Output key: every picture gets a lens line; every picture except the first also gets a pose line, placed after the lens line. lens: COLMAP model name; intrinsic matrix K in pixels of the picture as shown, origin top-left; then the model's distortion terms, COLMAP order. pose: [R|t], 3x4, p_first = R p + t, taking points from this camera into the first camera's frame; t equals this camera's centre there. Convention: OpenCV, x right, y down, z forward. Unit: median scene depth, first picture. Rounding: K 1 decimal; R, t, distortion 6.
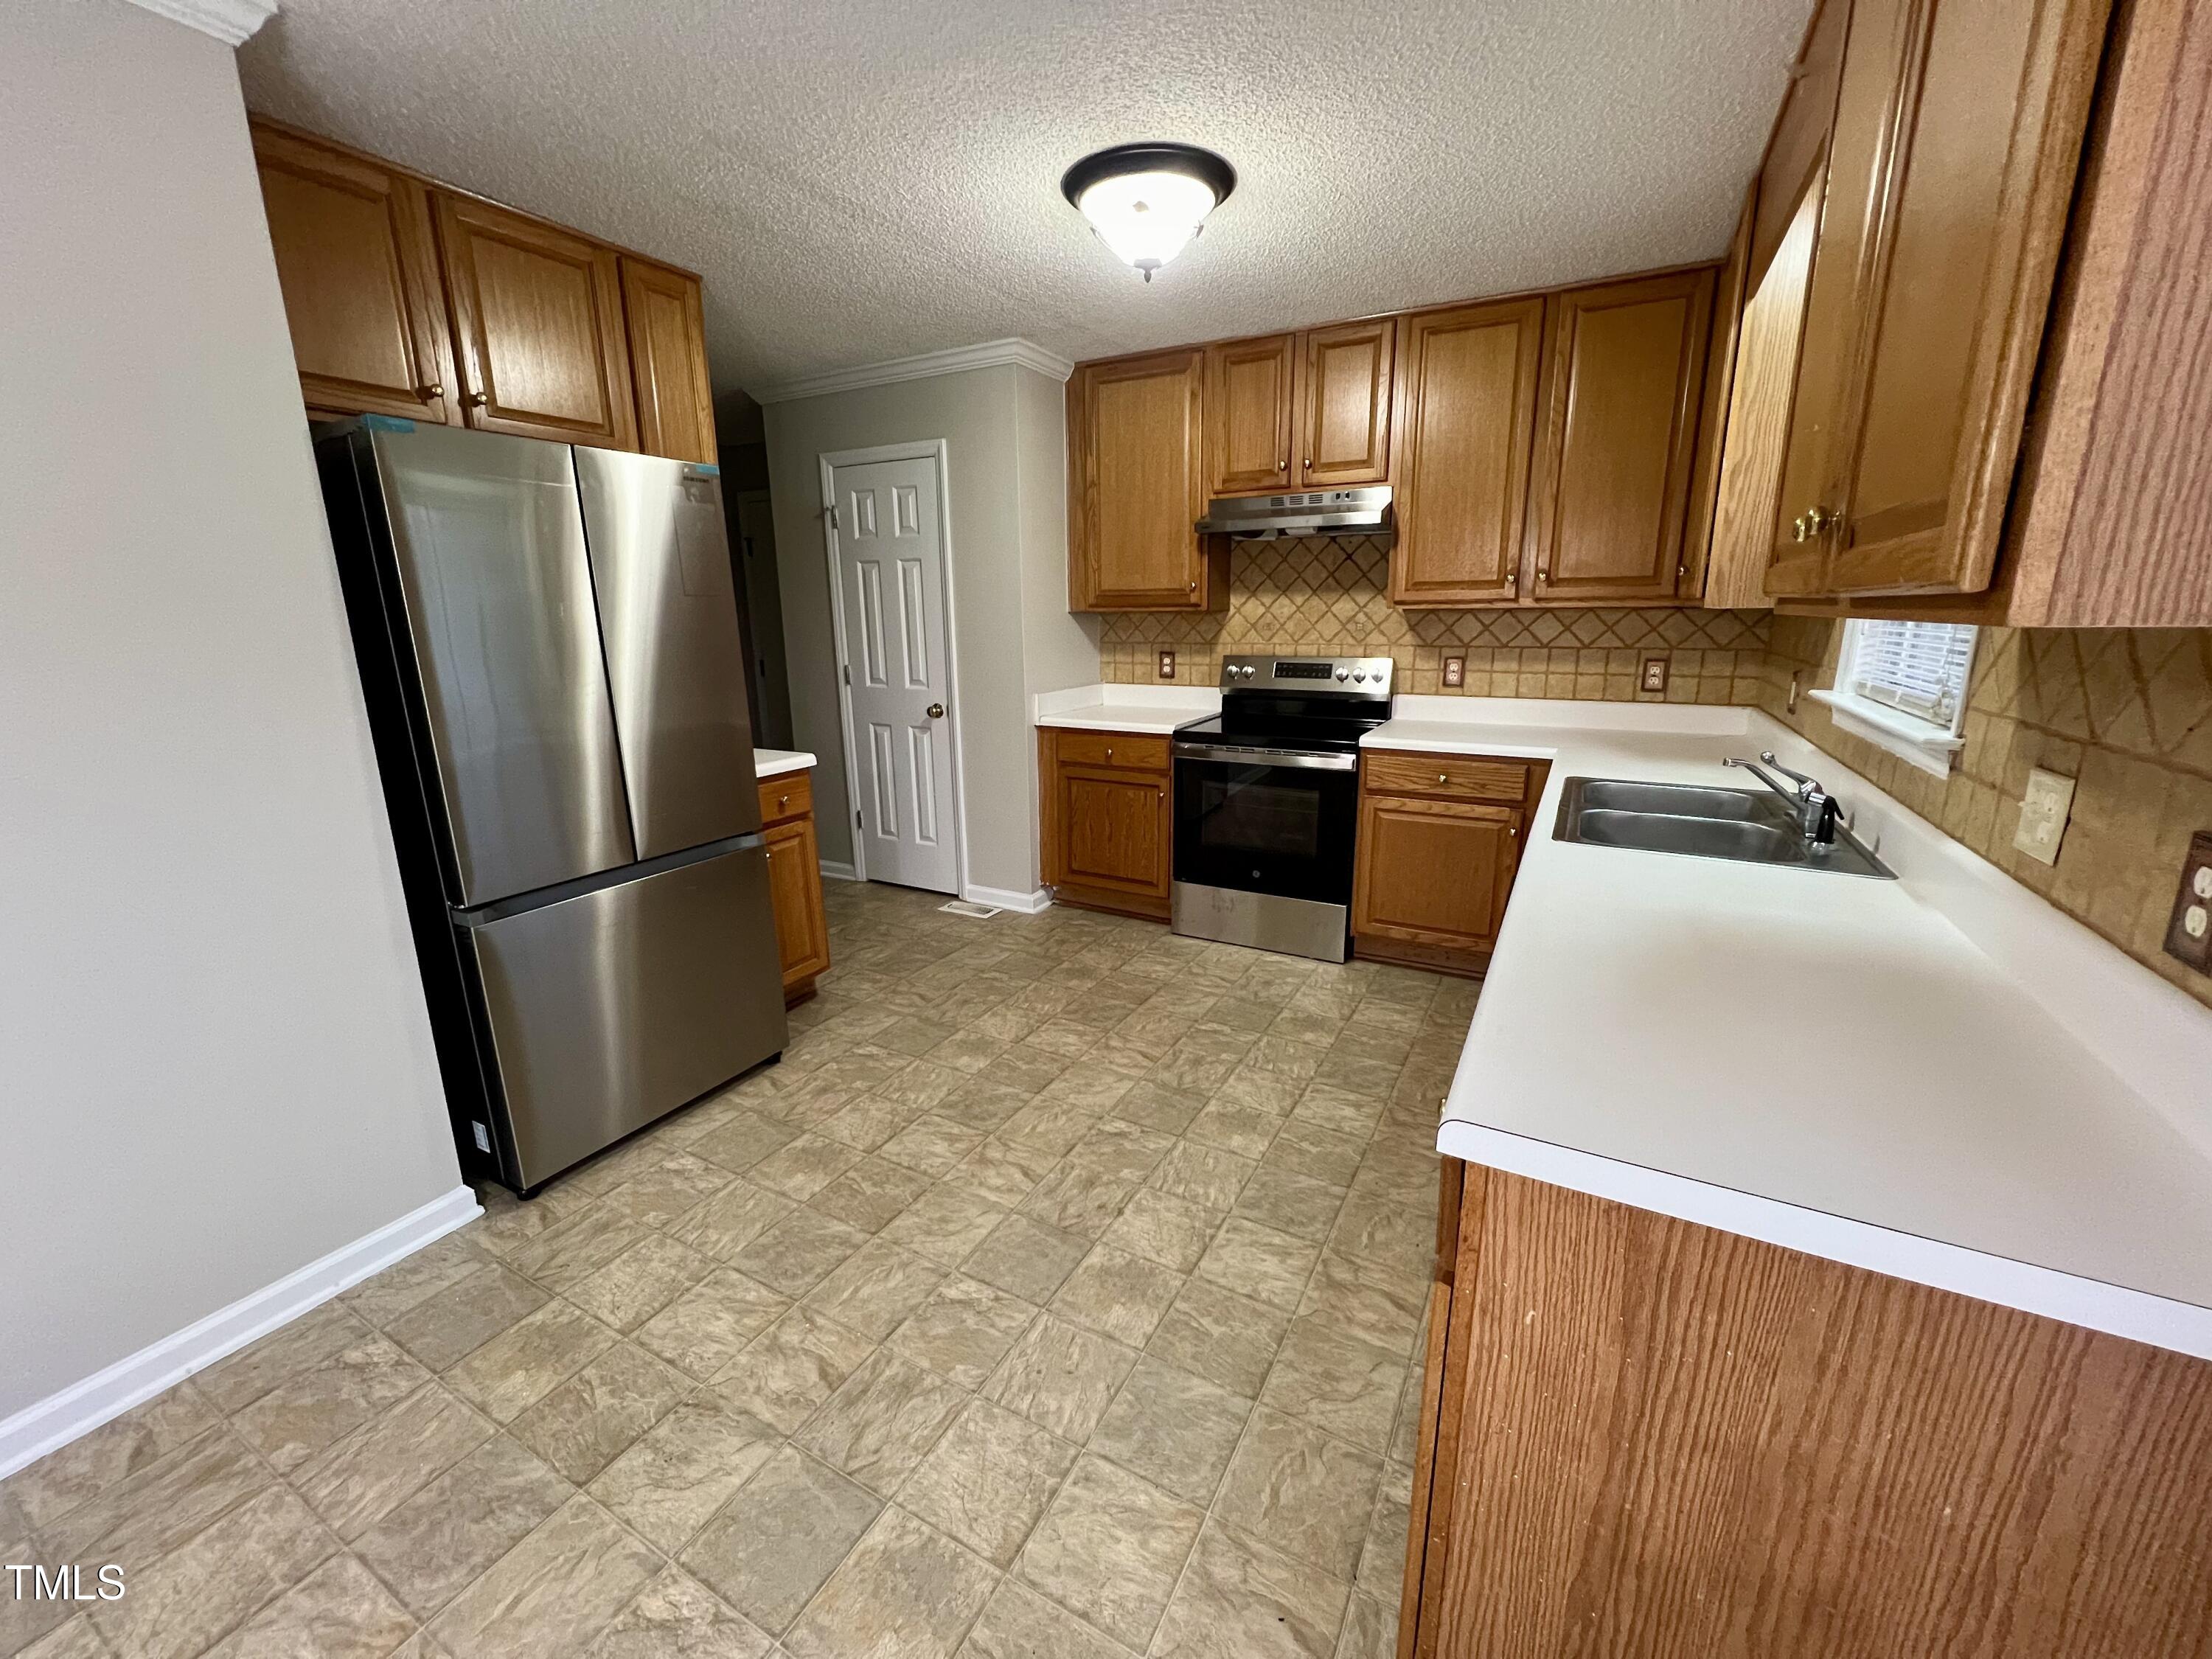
lens RADIAL K [[884.8, 0, 1100.9], [0, 884.8, 823.5], [0, 0, 1]] dist [-0.000539, -0.000558]
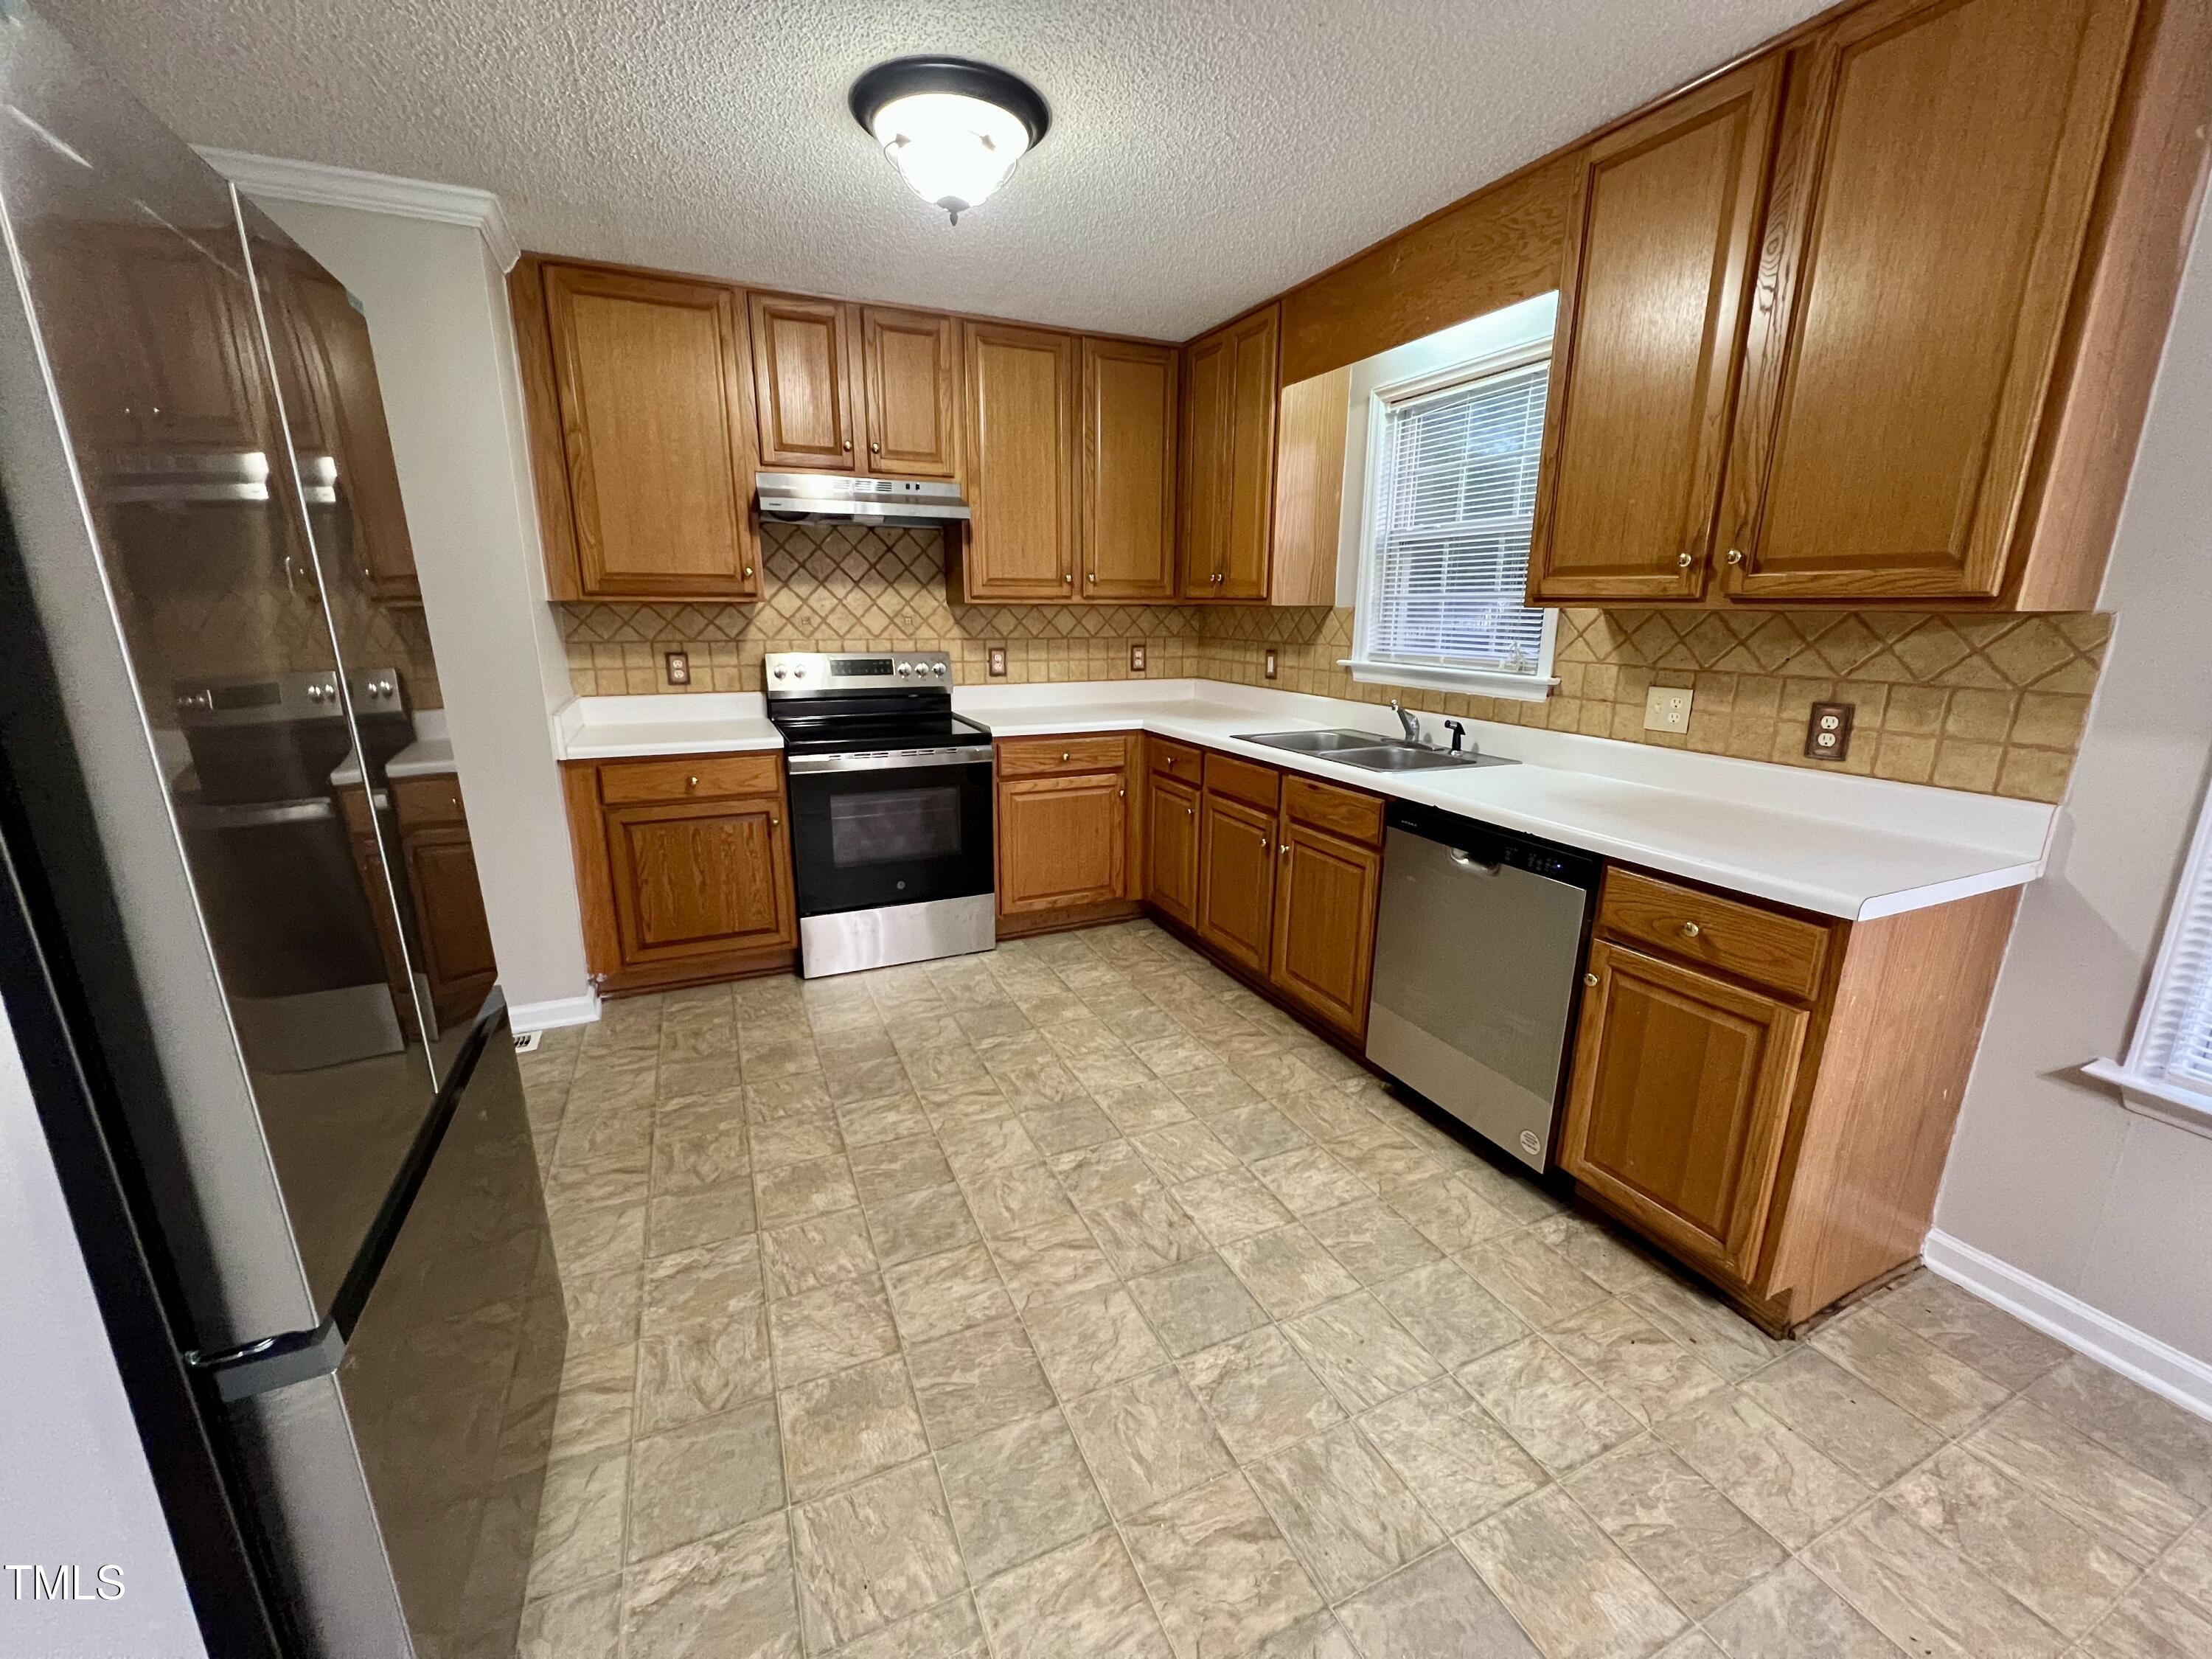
lens RADIAL K [[884.8, 0, 1100.9], [0, 884.8, 823.5], [0, 0, 1]] dist [-0.000539, -0.000558]
pose [[0.597771, -0.178881, 0.781455, -0.425311], [0.177781, 0.980095, 0.088358, -0.052846], [-0.781706, 0.086110, 0.617674, 0.257231]]
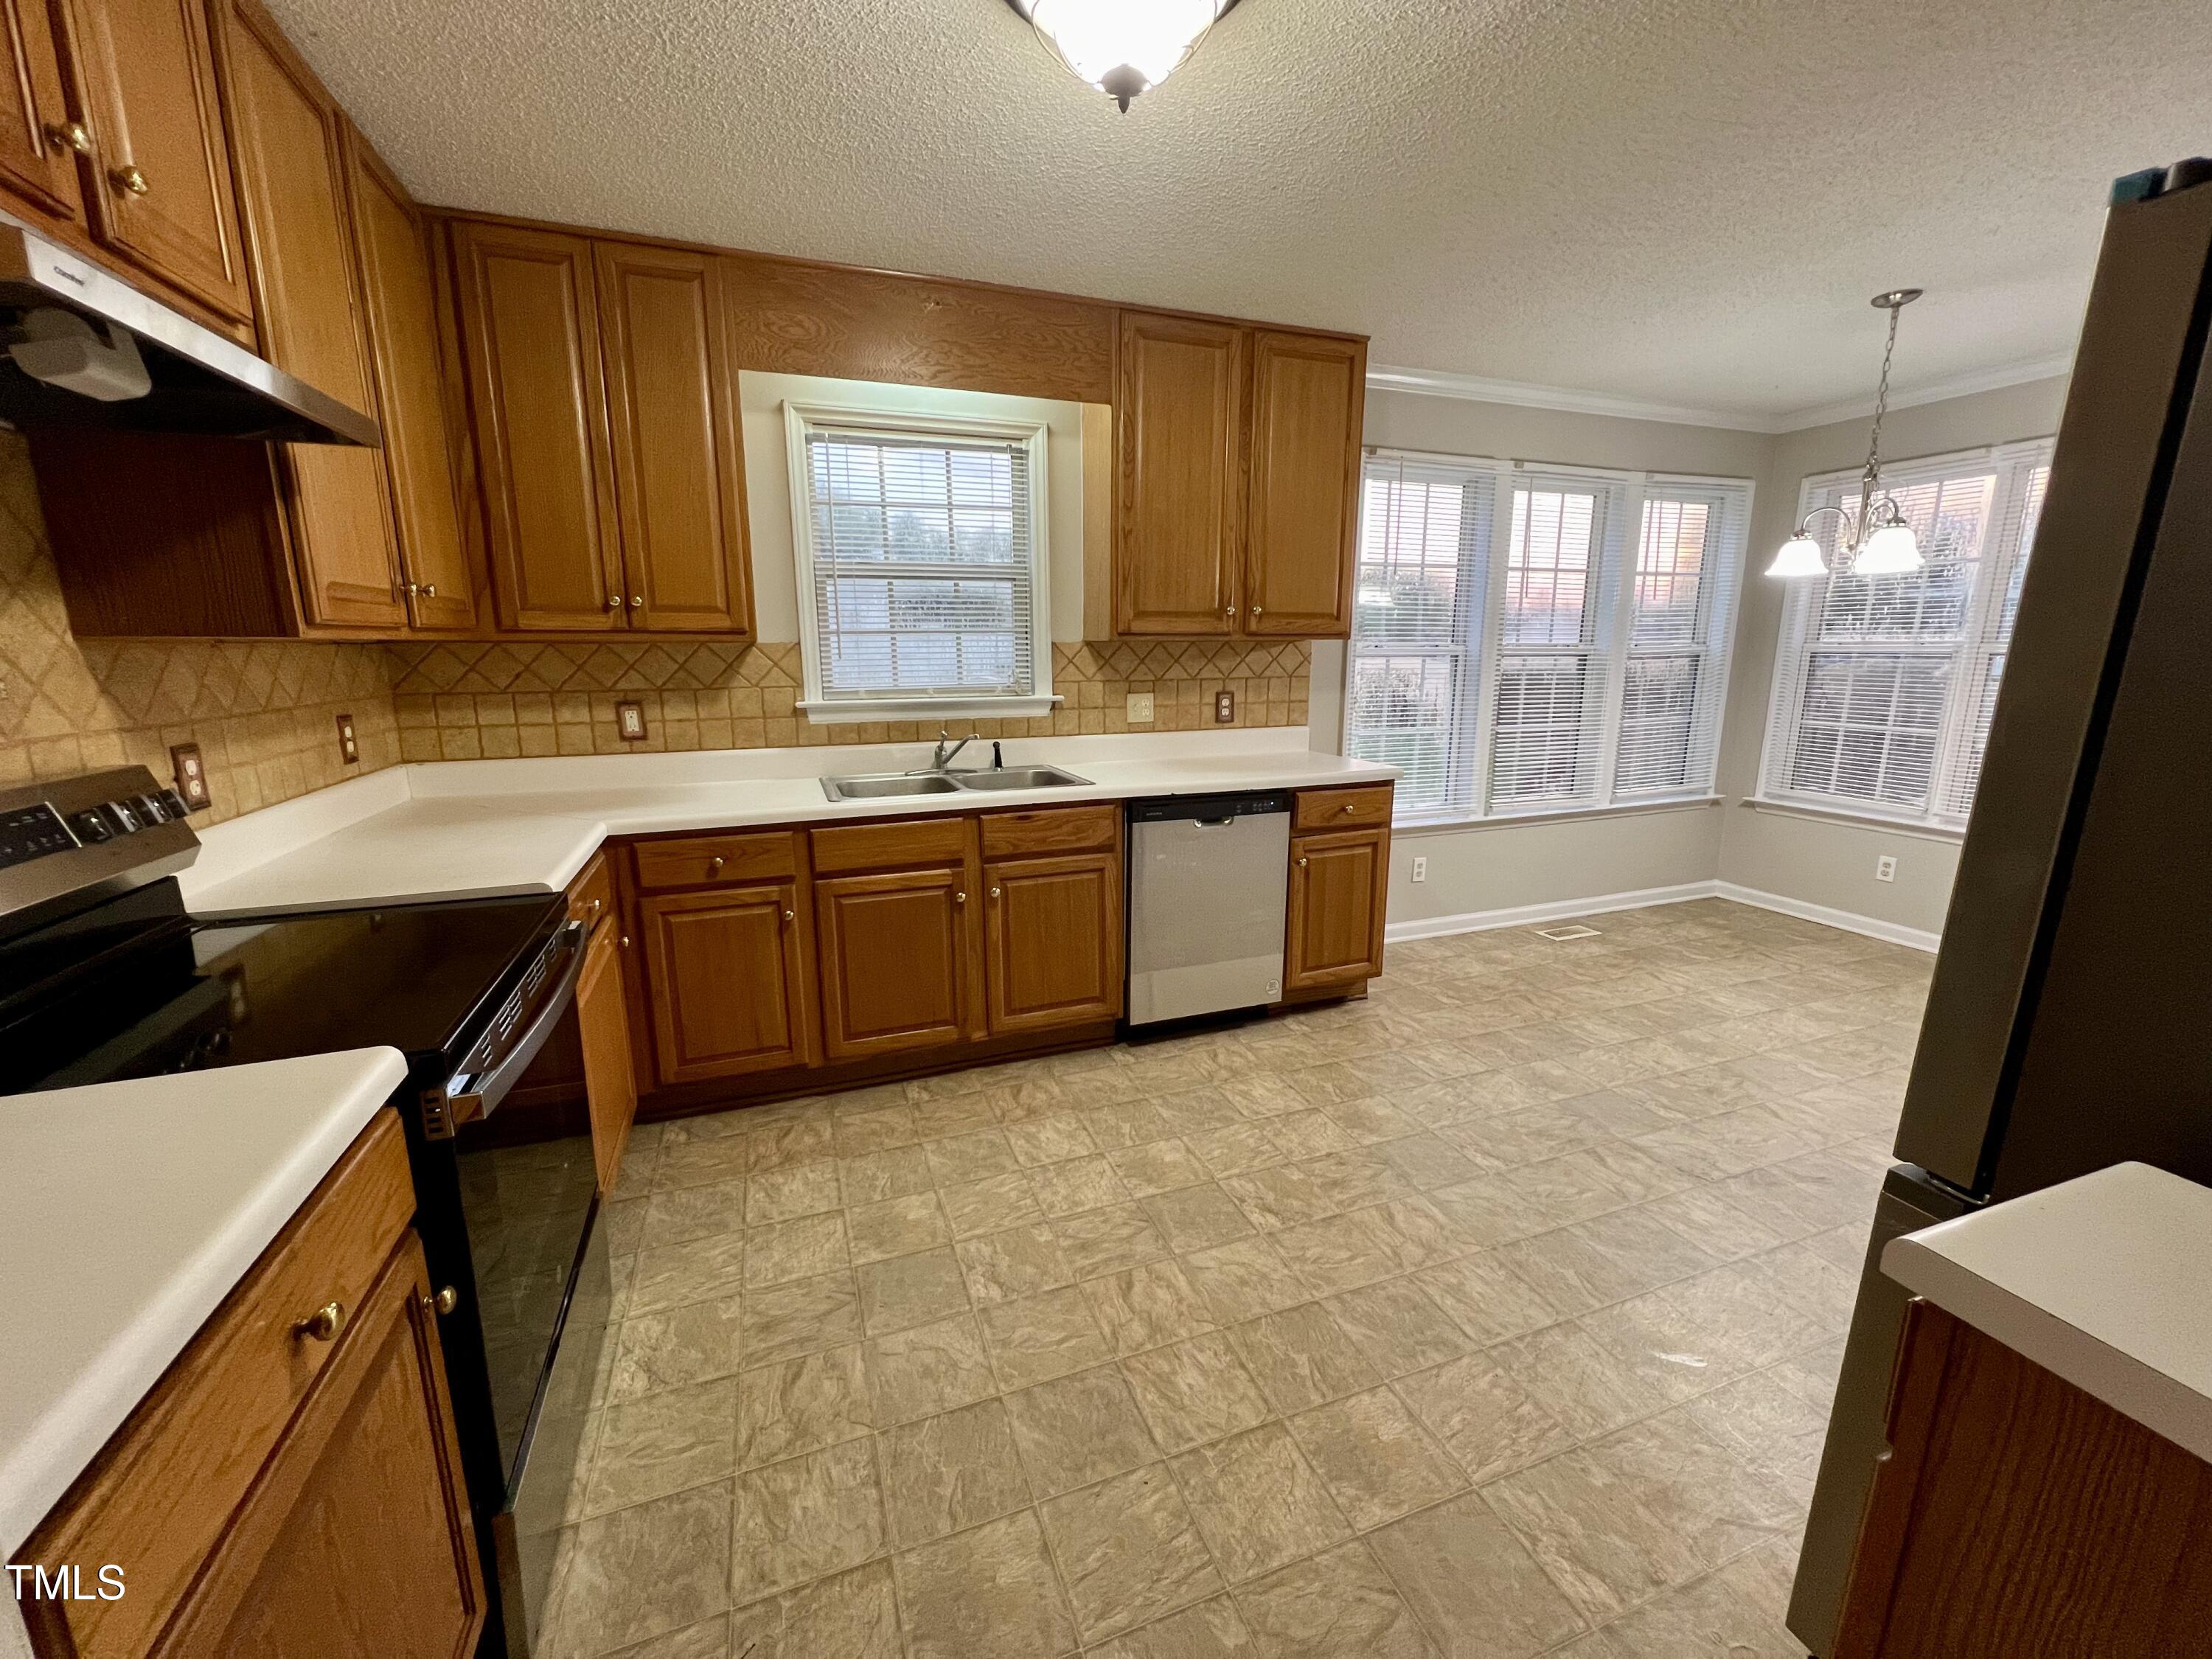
lens RADIAL K [[892.9, 0, 1104.6], [0, 892.9, 817.8], [0, 0, 1]] dist [0.009884, -0.000244]
pose [[-0.760340, -0.112271, 0.639749, -0.265083], [0.164726, 0.919416, 0.357126, -0.249533], [-0.628290, 0.376920, -0.680575, 1.066284]]
